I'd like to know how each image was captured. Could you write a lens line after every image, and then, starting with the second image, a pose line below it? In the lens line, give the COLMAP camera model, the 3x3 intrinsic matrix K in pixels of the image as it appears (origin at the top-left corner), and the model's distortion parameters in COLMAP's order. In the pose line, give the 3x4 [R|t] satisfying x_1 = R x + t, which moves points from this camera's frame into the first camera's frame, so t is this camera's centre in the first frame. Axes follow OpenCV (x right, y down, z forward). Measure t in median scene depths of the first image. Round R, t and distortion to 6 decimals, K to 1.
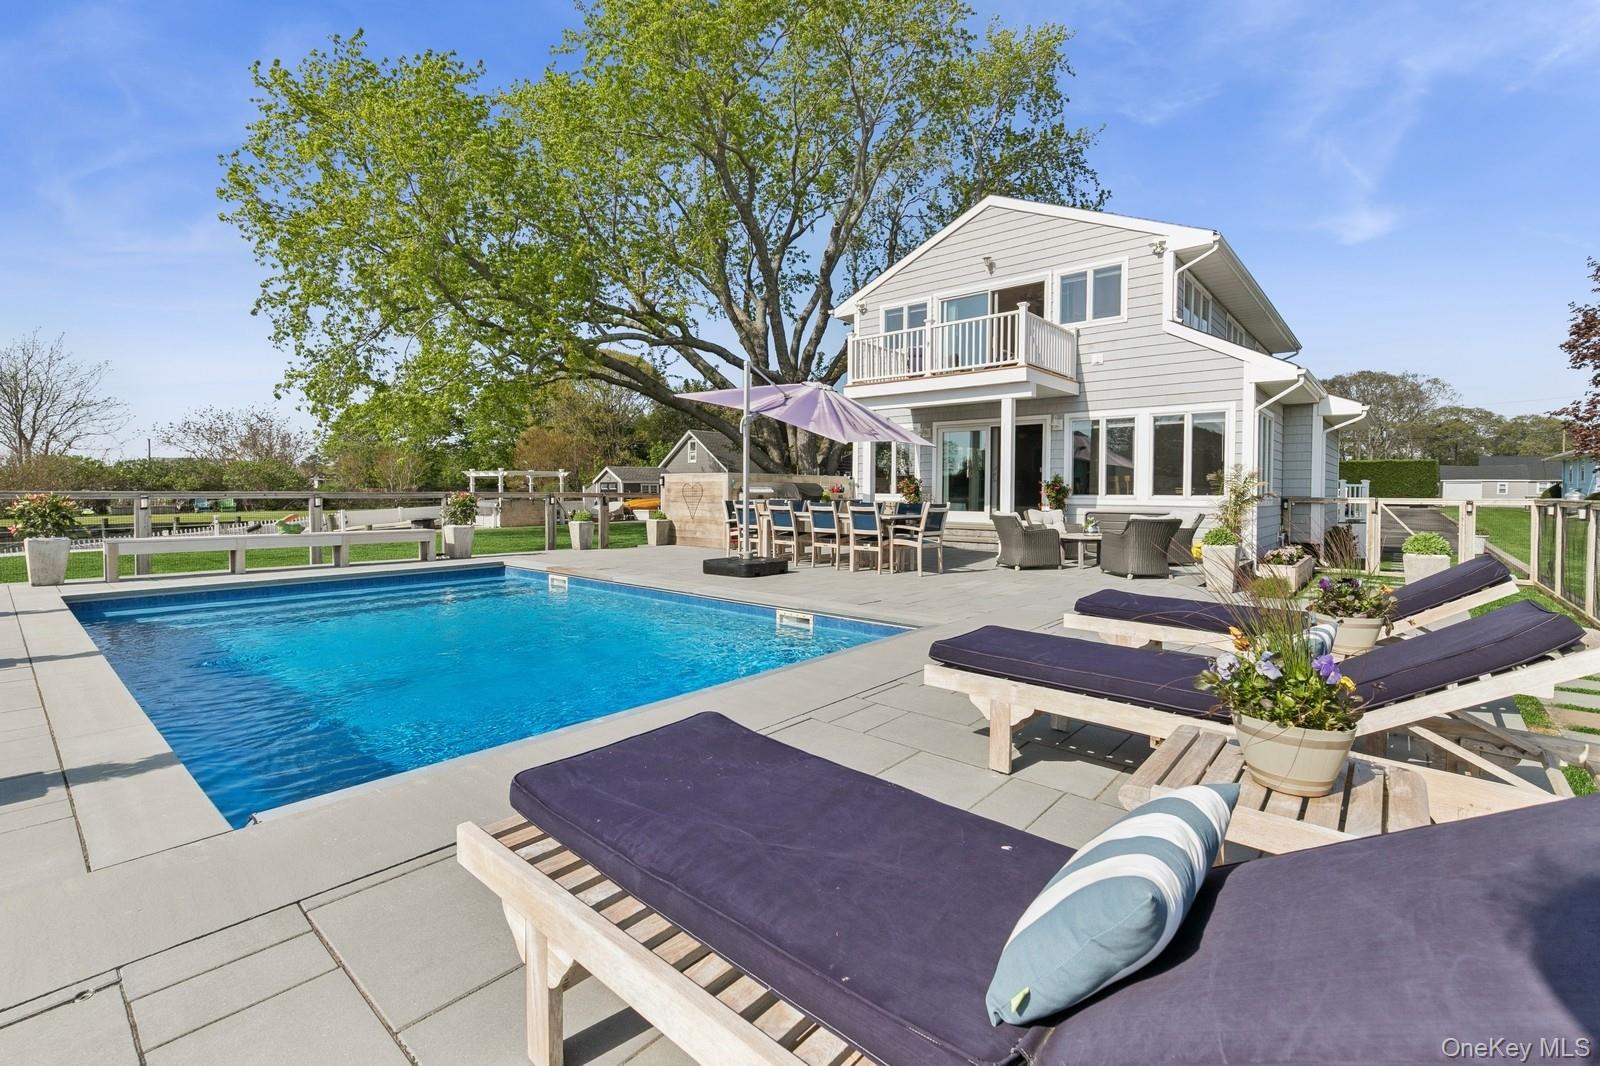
lens RADIAL K [[715.4, 0, 800.4], [0, 715.4, 503.6], [0, 0, 1]] dist [-0.000034, 0.000374]
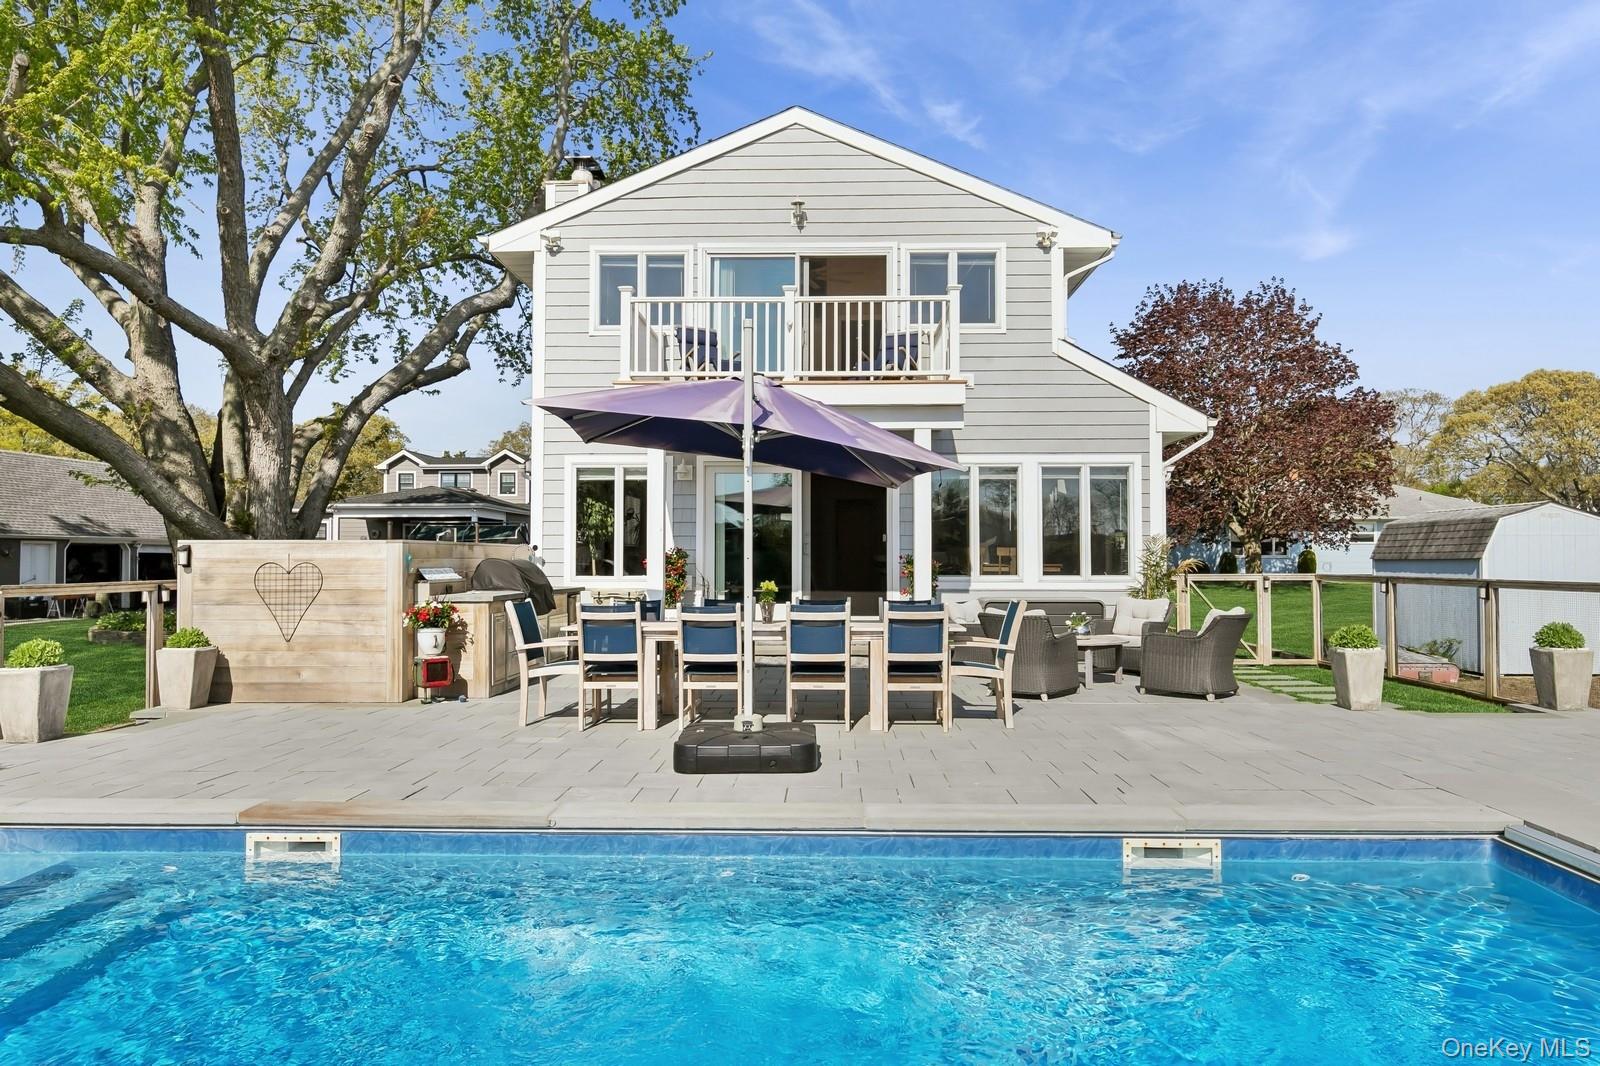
lens RADIAL K [[1028.7, 0, 800.0], [0, 1028.7, 533.0], [0, 0, 1]] dist [-0.003967, -0.000297]
pose [[0.766799, 0.010914, 0.641794, -0.361783], [0.015712, 0.999237, -0.035765, -0.020782], [-0.641695, 0.037508, 0.766042, 0.351872]]
